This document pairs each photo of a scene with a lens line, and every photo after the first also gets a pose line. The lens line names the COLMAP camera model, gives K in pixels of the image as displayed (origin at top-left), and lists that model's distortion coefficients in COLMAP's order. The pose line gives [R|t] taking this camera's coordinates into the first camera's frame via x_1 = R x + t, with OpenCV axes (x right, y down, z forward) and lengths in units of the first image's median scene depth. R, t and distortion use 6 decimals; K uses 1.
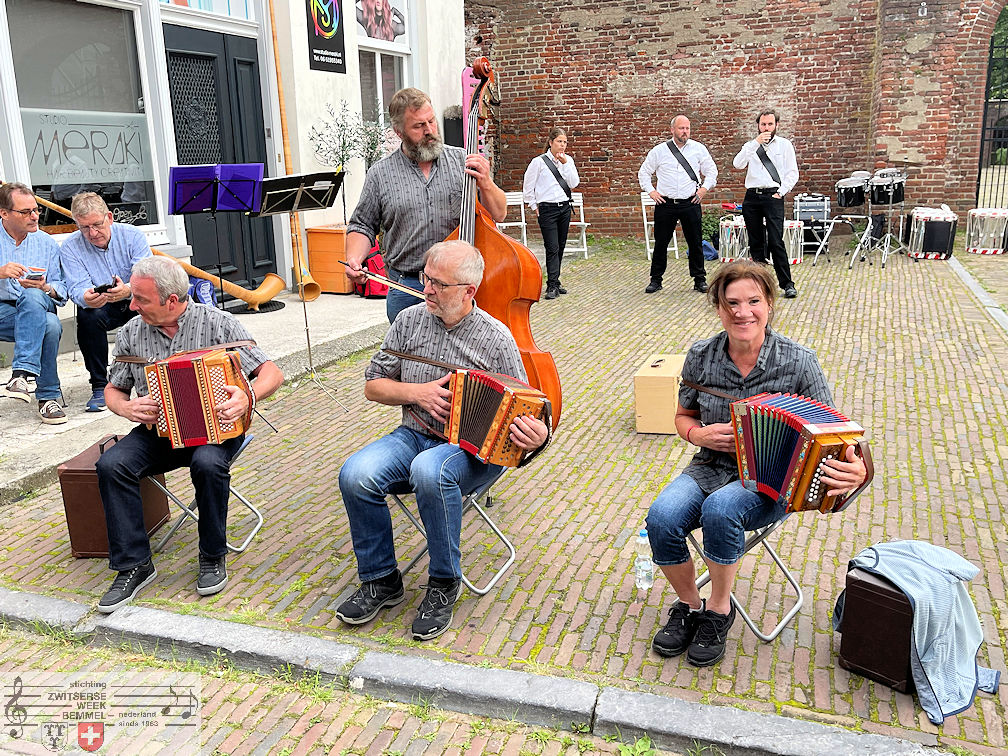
lens RADIAL K [[968.1, 0, 504.0], [0, 968.1, 378.0], [0, 0, 1]] dist [0.036890, -0.000232]
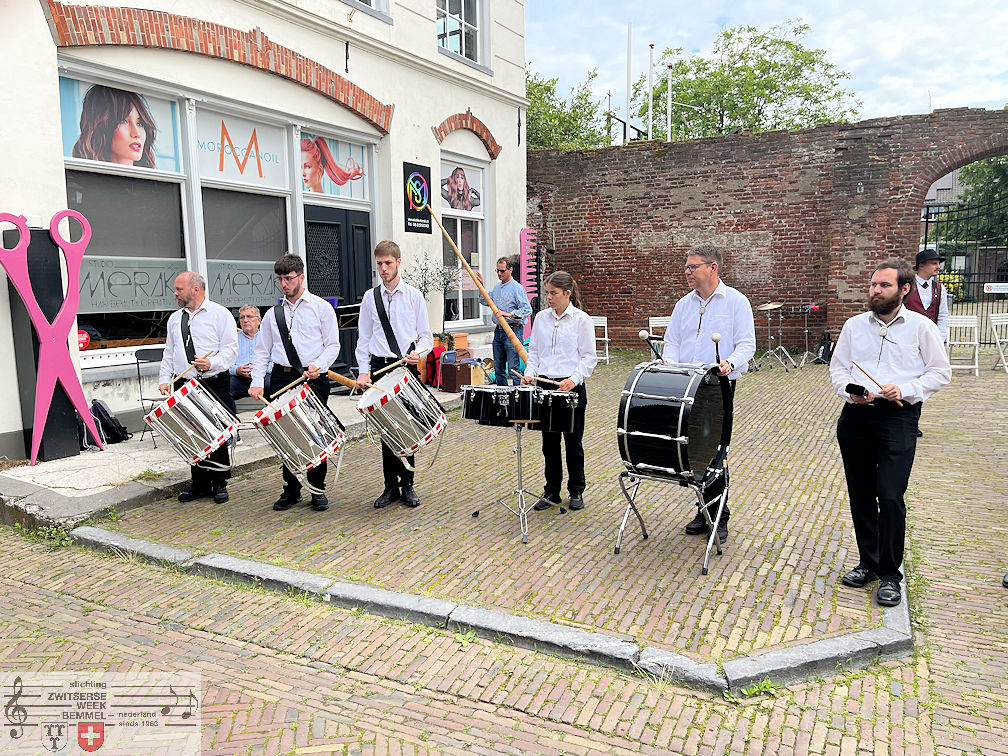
lens RADIAL K [[786.1, 0, 504.0], [0, 786.1, 378.0], [0, 0, 1]] dist [0.046254, -0.003370]
pose [[0.991181, 0.027460, -0.129635, 0.105269], [-0.041112, 0.993744, -0.103838, 0.018359], [0.125972, 0.108252, 0.986110, -0.123459]]
